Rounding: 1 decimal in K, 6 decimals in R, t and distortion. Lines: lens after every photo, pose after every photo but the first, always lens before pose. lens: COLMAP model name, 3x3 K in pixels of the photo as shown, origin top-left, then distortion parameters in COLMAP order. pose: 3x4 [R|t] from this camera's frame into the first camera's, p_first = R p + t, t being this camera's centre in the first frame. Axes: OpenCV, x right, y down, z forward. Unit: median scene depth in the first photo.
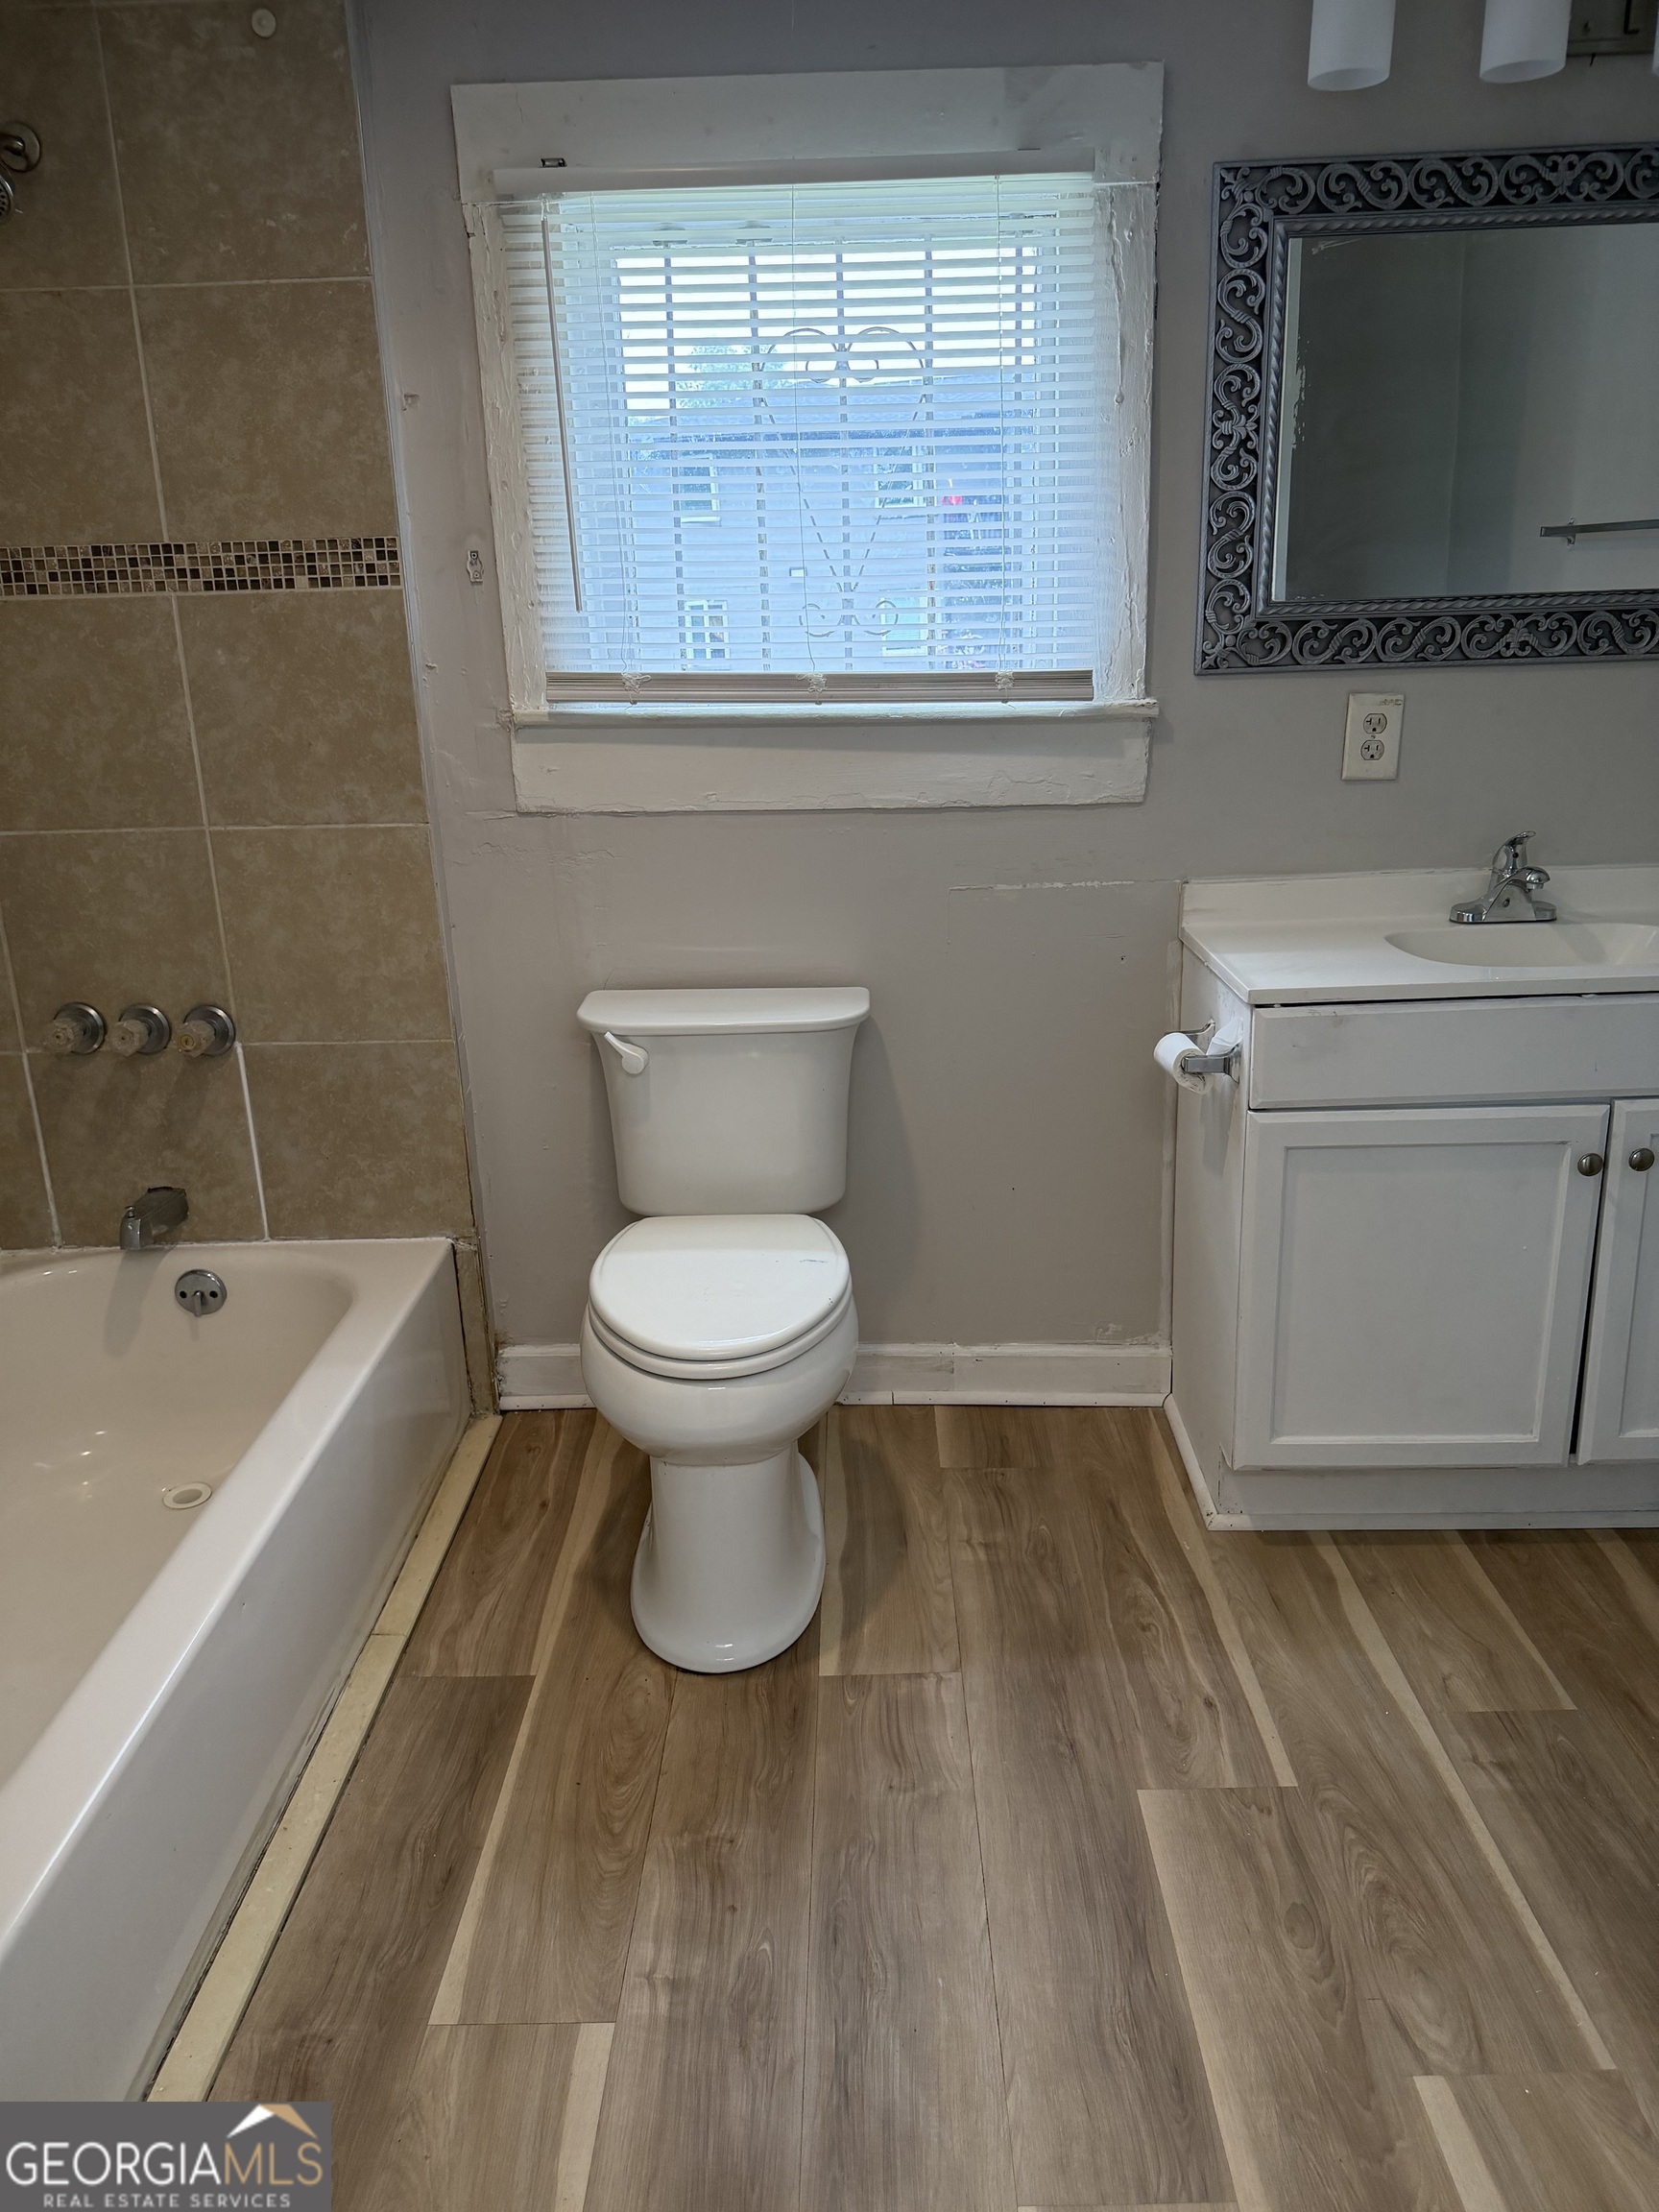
lens RADIAL K [[1579.7, 0, 836.6], [0, 1579.7, 1120.5], [0, 0, 1]] dist [0.049291, -0.072659]
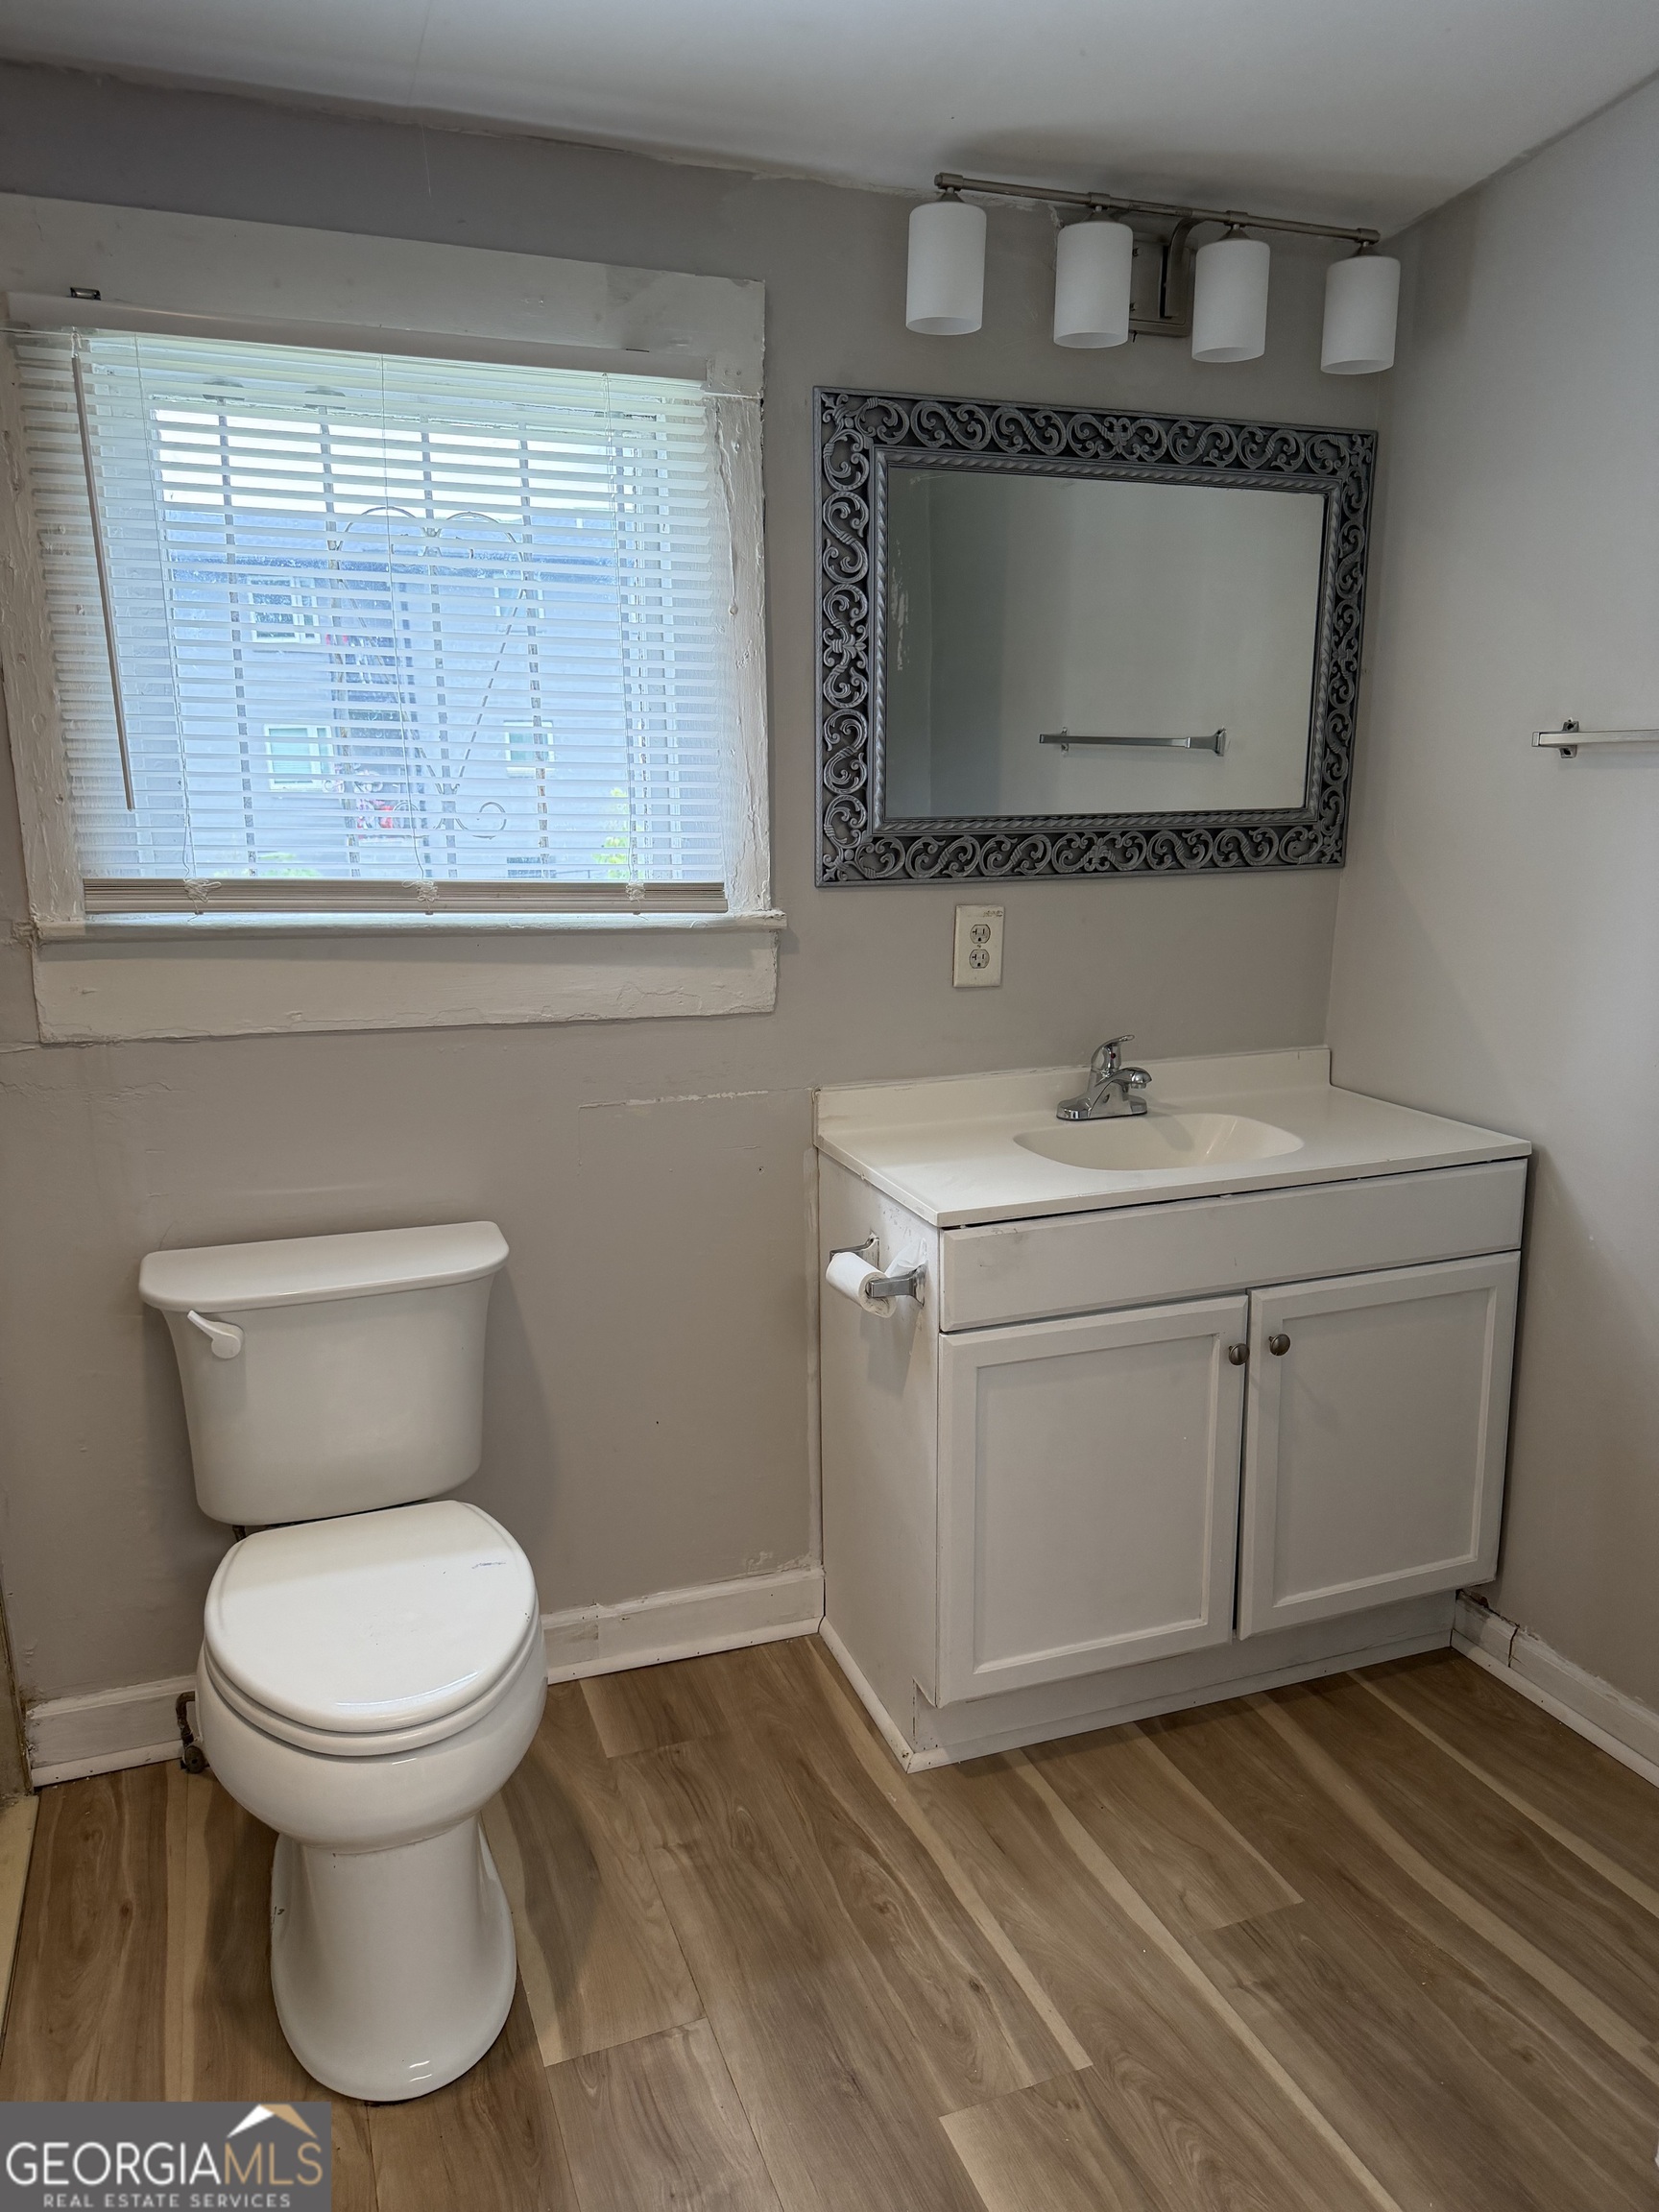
lens RADIAL K [[1579.7, 0, 884.8], [0, 1579.7, 1139.8], [0, 0, 1]] dist [0.049291, -0.072659]
pose [[0.924527, -0.056219, 0.376947, -0.119734], [0.084460, 0.994690, -0.058800, -0.066497], [-0.371639, 0.086199, 0.924367, 0.097313]]
